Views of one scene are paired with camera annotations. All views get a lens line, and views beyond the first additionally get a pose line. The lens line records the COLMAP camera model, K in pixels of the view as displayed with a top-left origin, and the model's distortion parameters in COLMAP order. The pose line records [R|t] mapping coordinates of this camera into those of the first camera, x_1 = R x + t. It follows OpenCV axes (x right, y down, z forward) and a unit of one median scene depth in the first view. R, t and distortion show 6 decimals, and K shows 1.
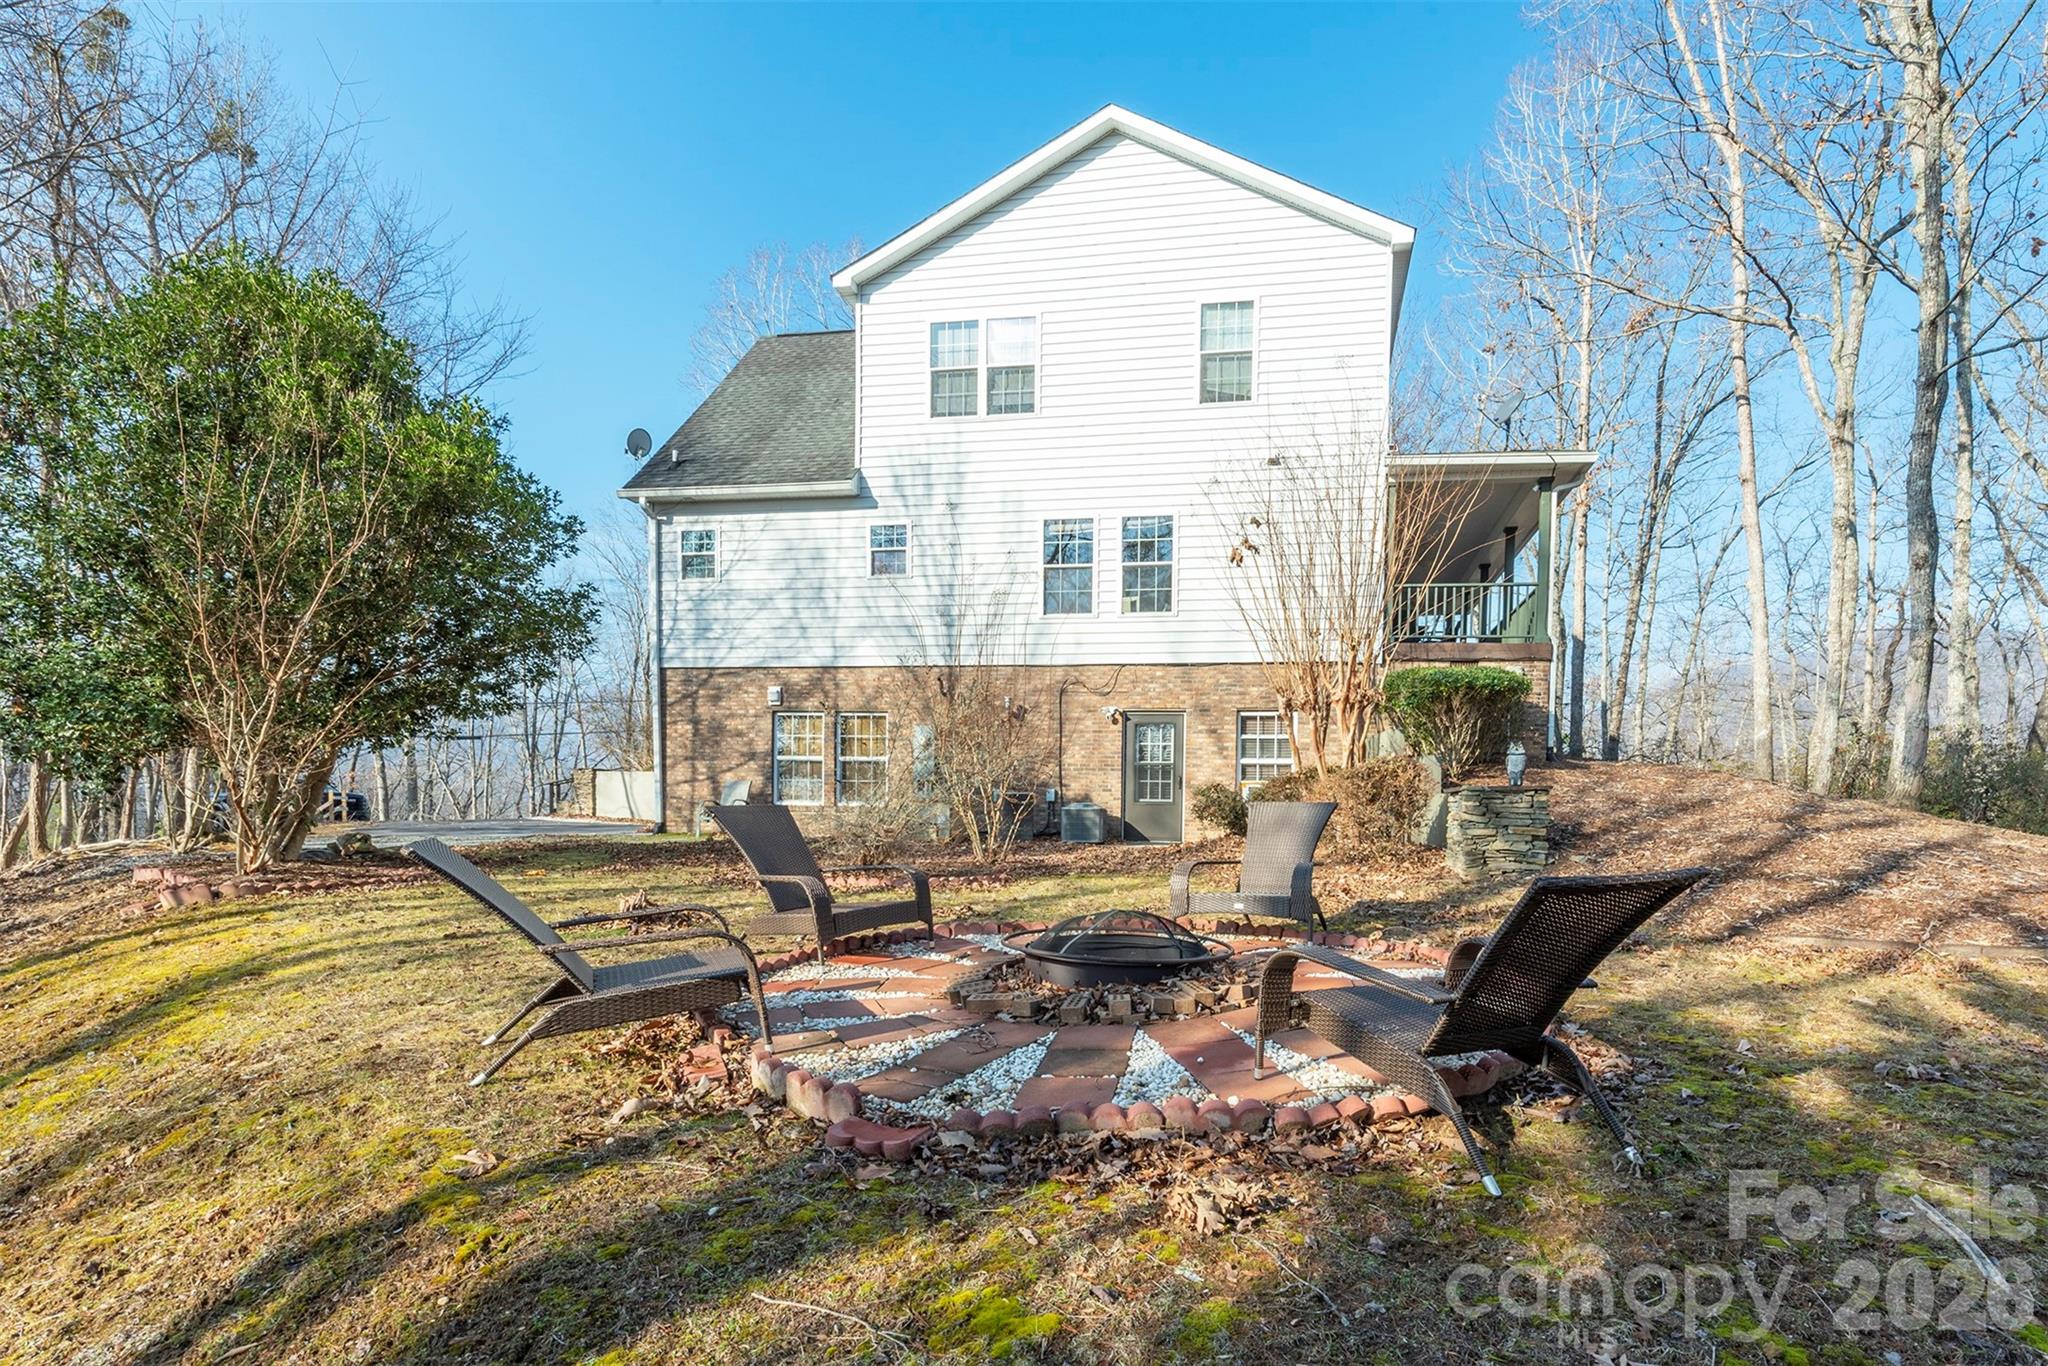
lens RADIAL K [[1011.6, 0, 1115.7], [0, 1011.6, 840.4], [0, 0, 1]] dist [0.009908, -0.003669]
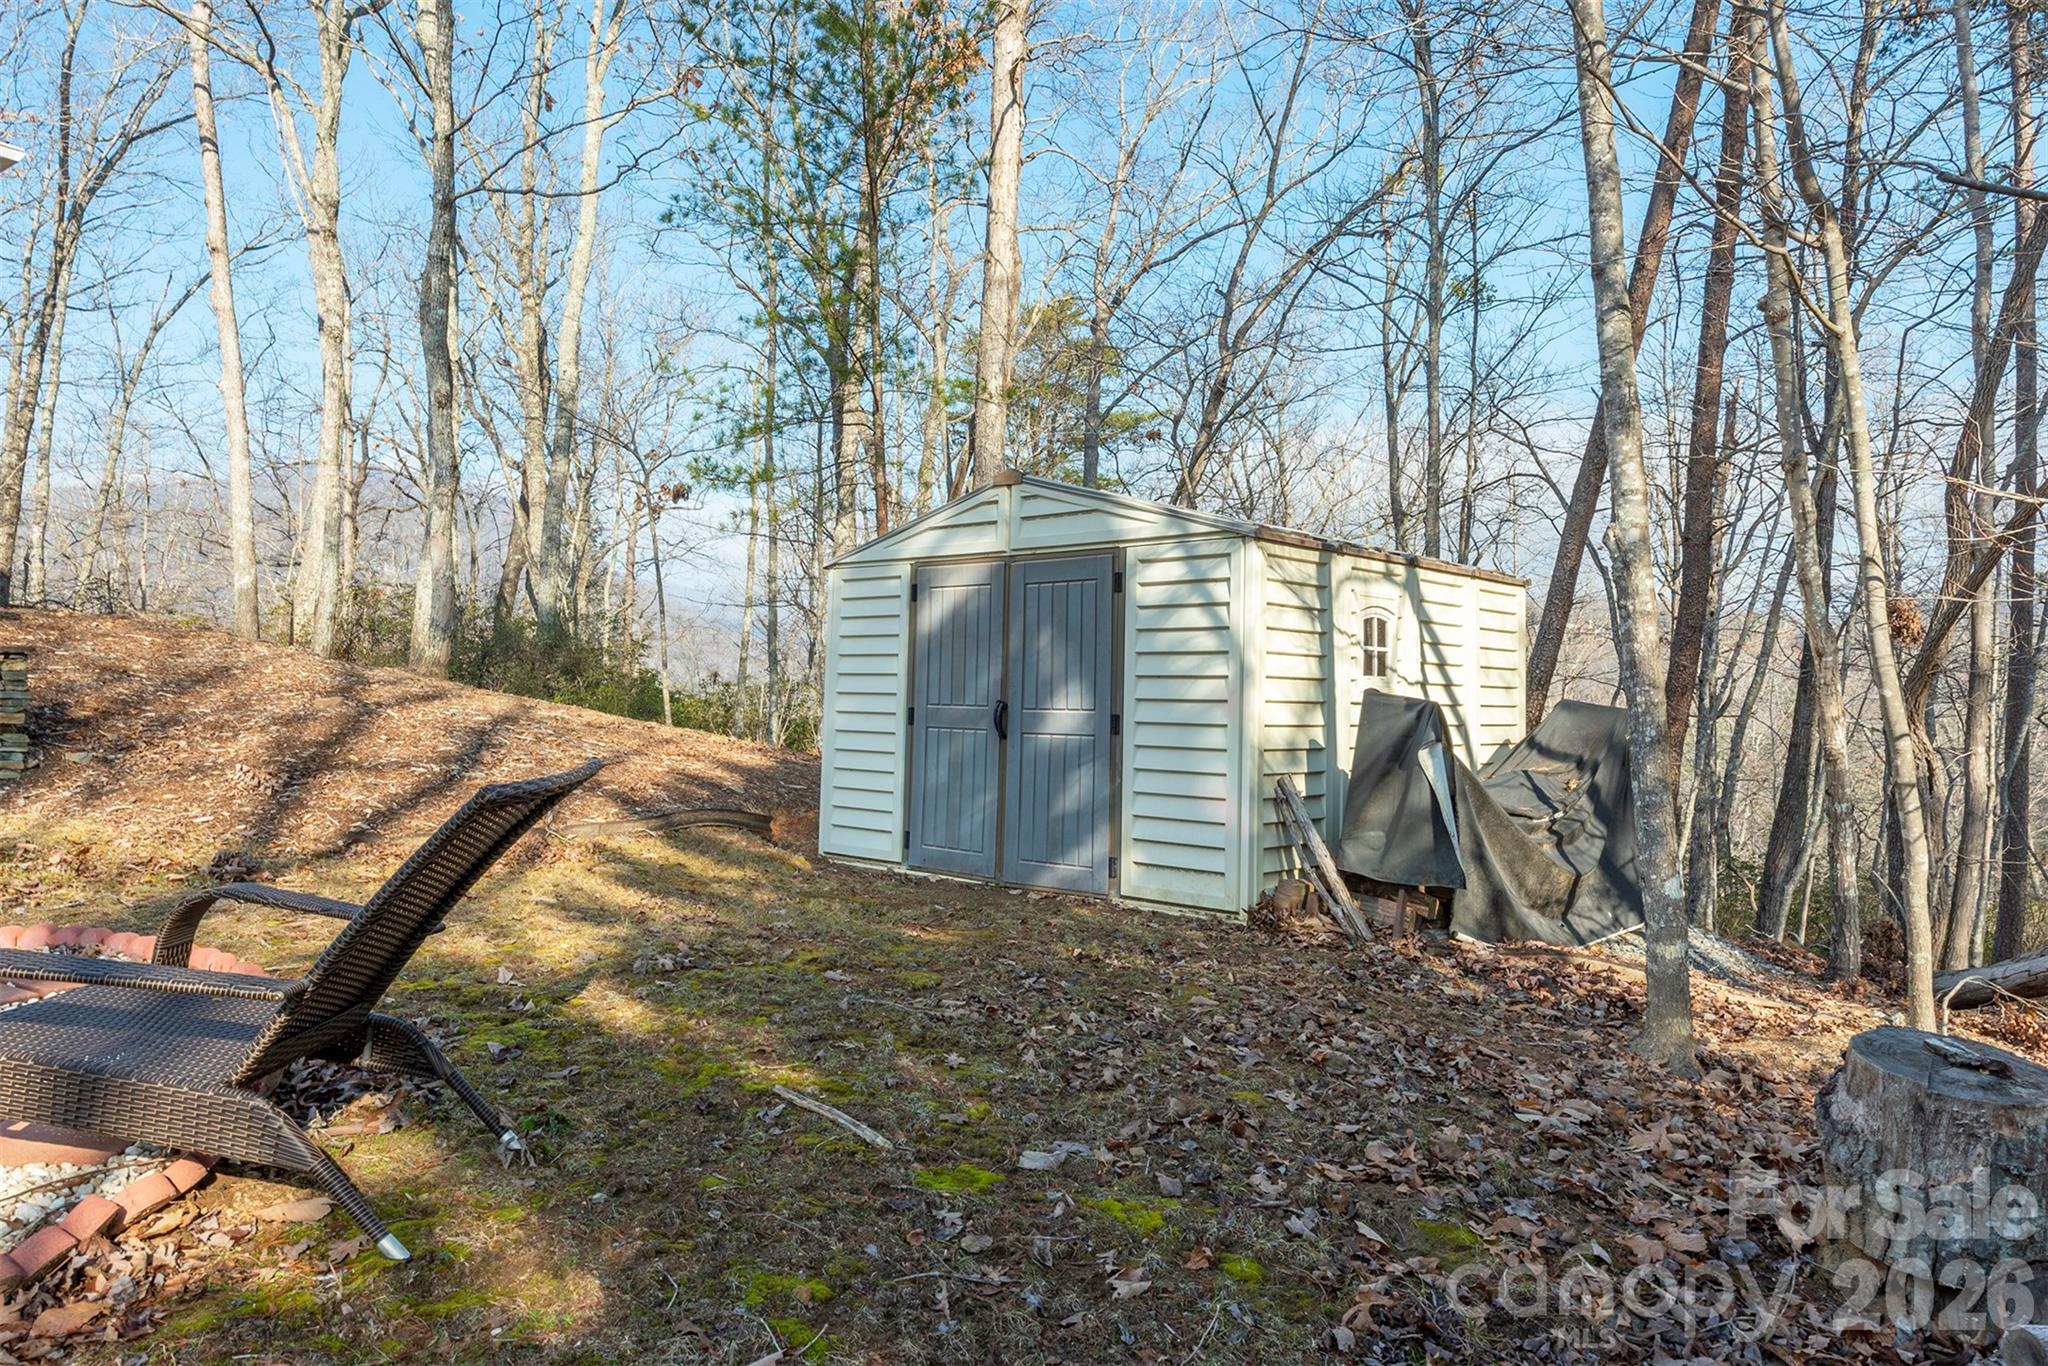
lens RADIAL K [[1335.9, 0, 1029.1], [0, 1335.9, 672.2], [0, 0, 1]] dist [0.013089, -0.007261]
pose [[0.435051, -0.001677, 0.900404, -0.035053], [0.033138, 0.999351, -0.014151, -0.002548], [-0.899796, 0.035994, 0.434824, 0.029268]]
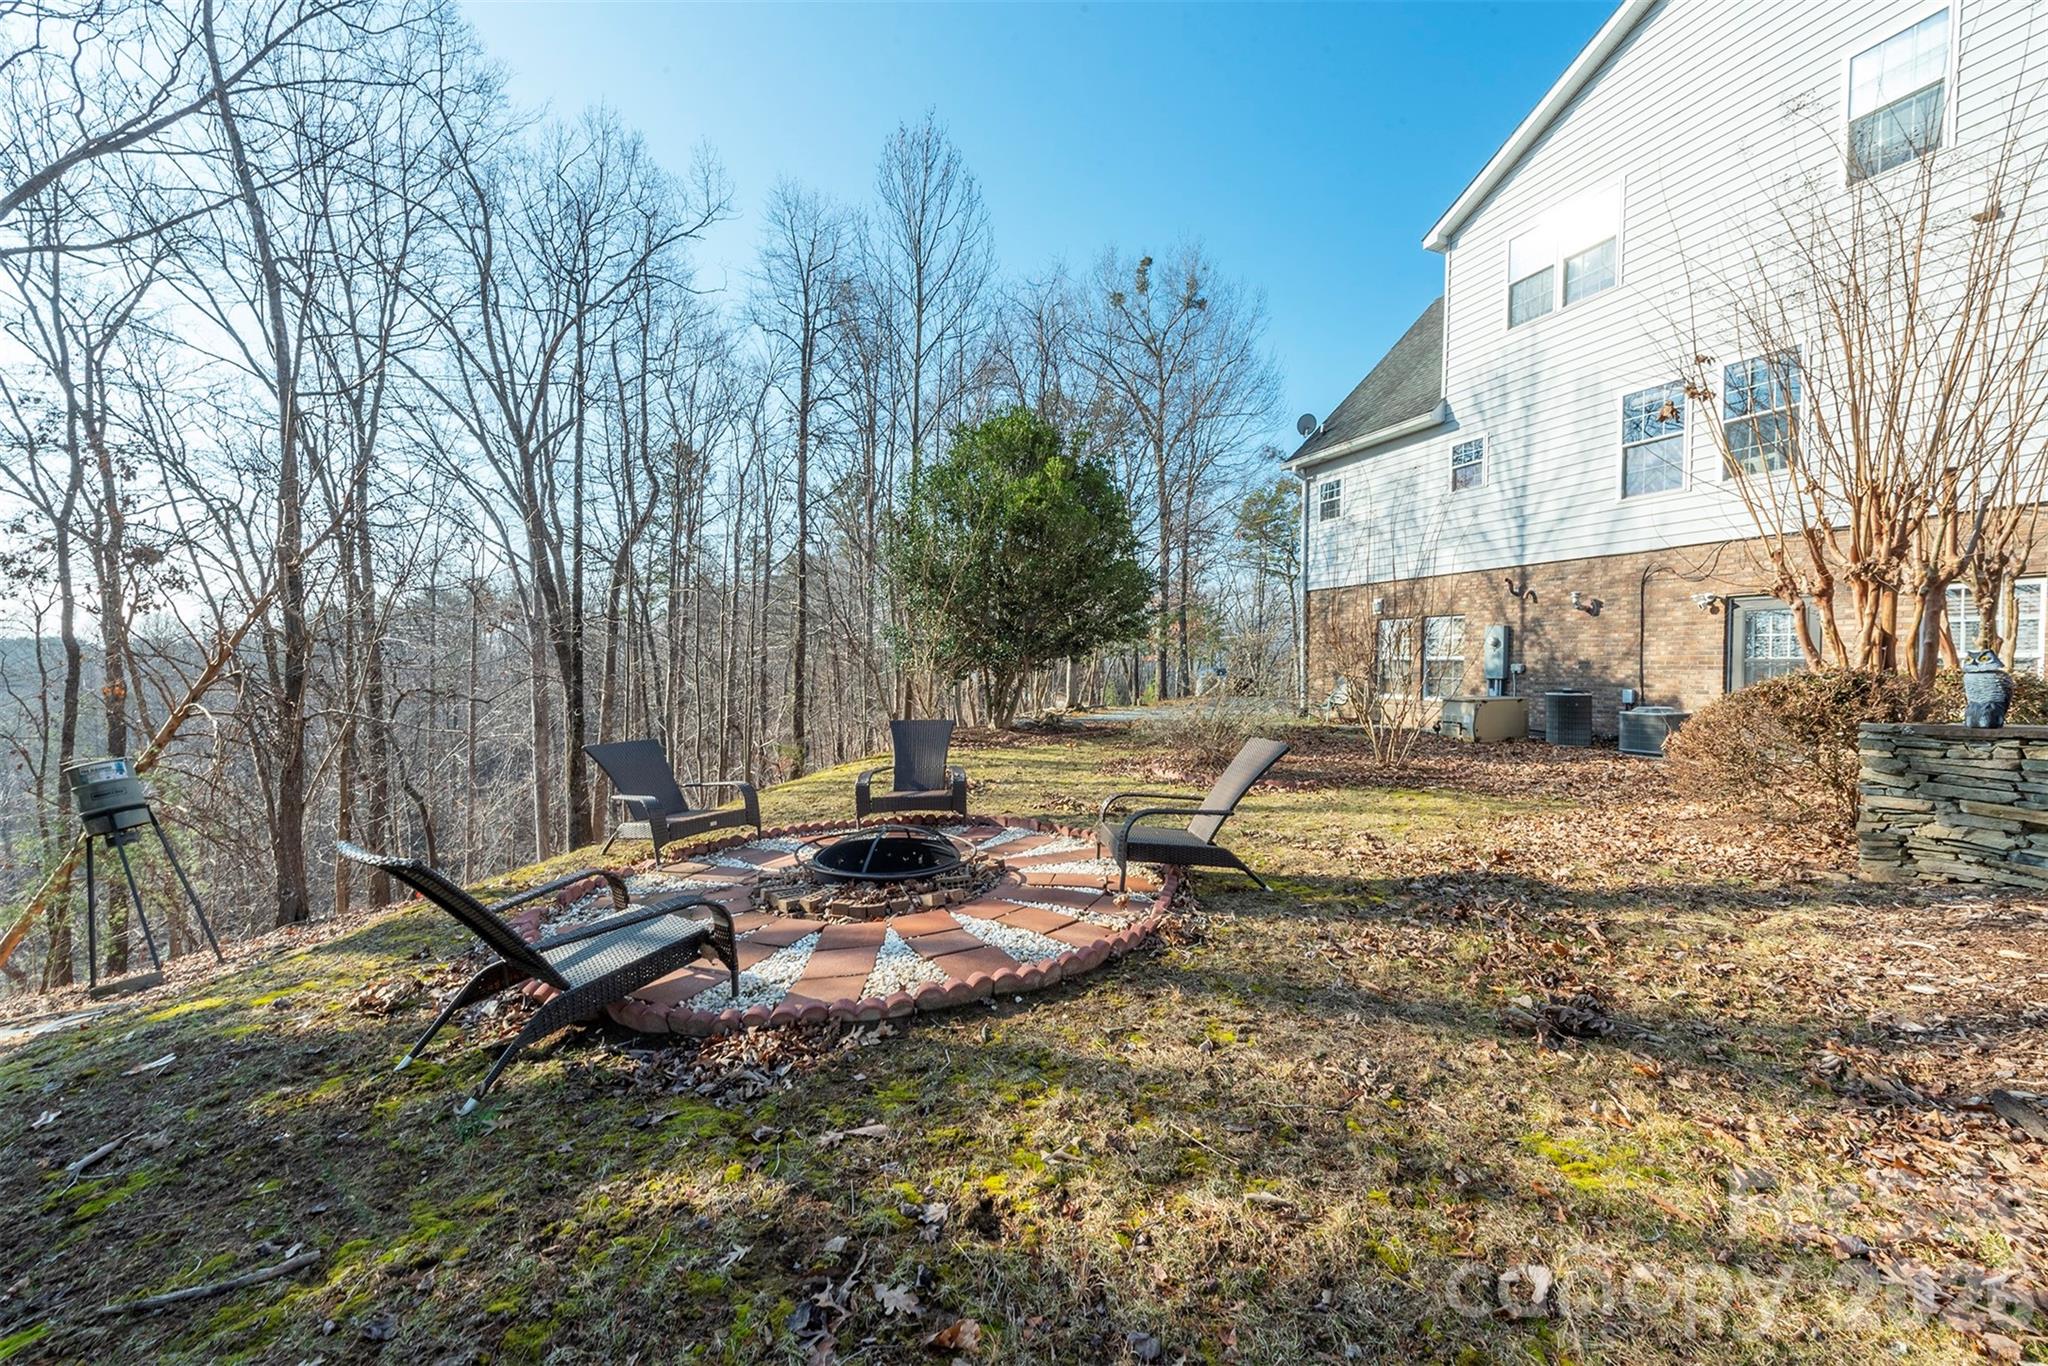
lens RADIAL K [[796.7, 0, 1029.4], [0, 796.7, 676.4], [0, 0, 1]] dist [0.005130, -0.002040]
pose [[0.503730, 0.006379, -0.863837, 0.286394], [-0.038560, 0.999142, -0.015108, -0.031313], [0.863000, 0.040920, 0.503544, 0.182273]]
